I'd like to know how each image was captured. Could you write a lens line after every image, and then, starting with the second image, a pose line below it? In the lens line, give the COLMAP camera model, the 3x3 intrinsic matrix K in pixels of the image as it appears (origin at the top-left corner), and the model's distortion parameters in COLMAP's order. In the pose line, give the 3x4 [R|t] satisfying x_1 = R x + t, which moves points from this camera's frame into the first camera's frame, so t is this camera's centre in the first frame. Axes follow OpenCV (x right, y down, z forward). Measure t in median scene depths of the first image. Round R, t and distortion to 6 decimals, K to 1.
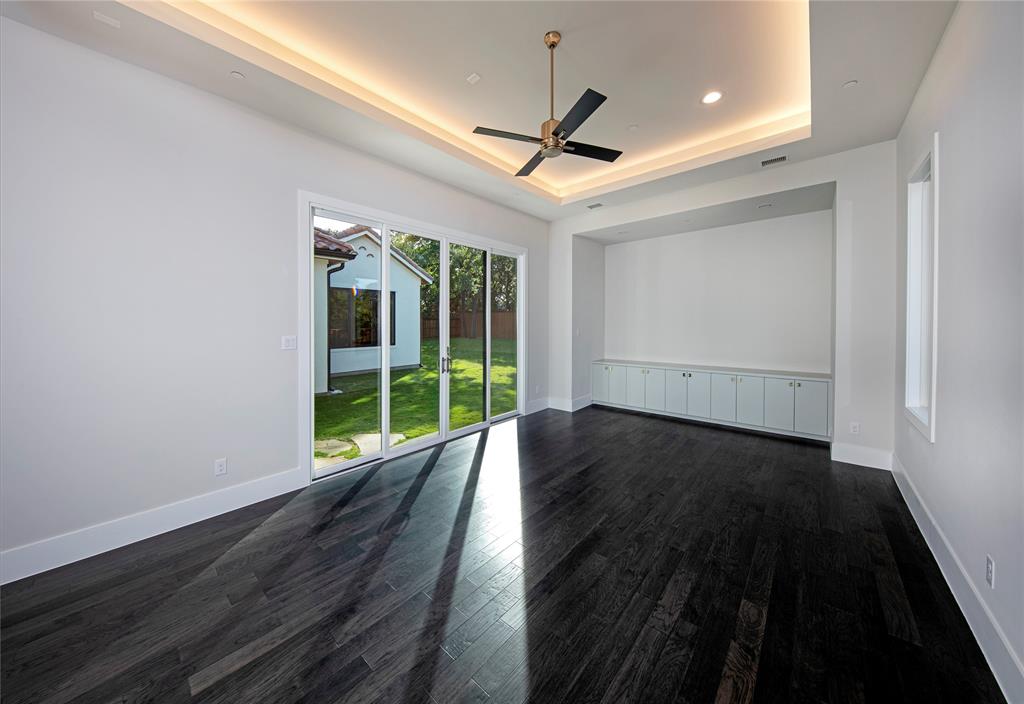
lens RADIAL K [[347.6, 0, 512.9], [0, 347.6, 322.9], [0, 0, 1]] dist [0.000001, -0.000009]
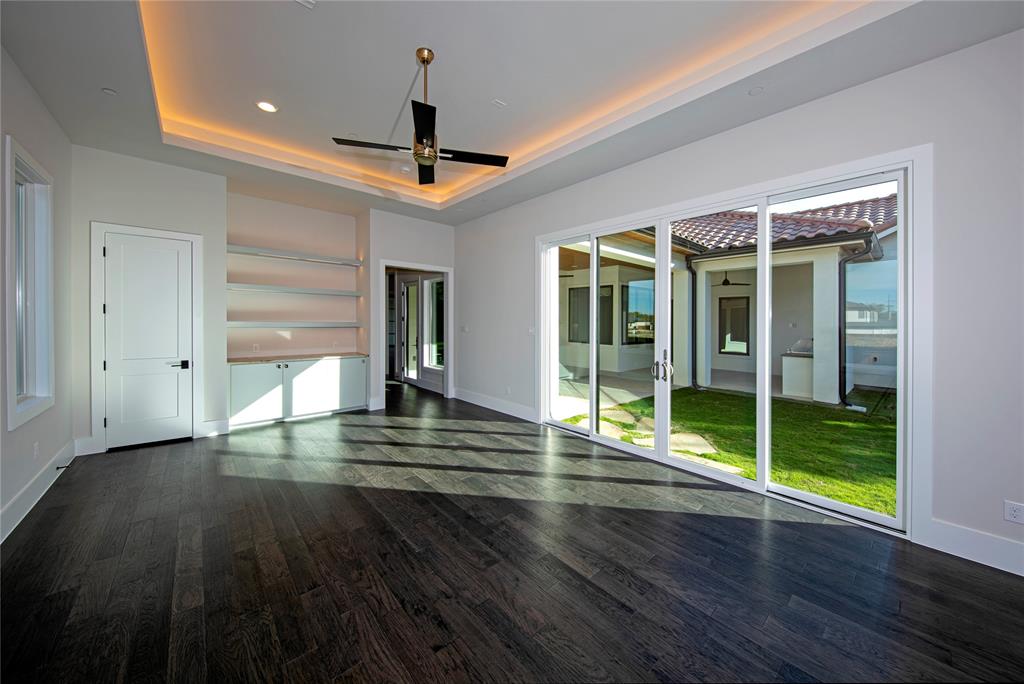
lens RADIAL K [[346.9, 0, 513.1], [0, 346.9, 316.1], [0, 0, 1]] dist [0.000181, 0.000005]
pose [[-0.114112, 0.001781, -0.993466, 1.006553], [-0.008272, 0.999962, 0.002743, 0.041555], [0.993433, 0.008531, -0.114093, 1.306312]]
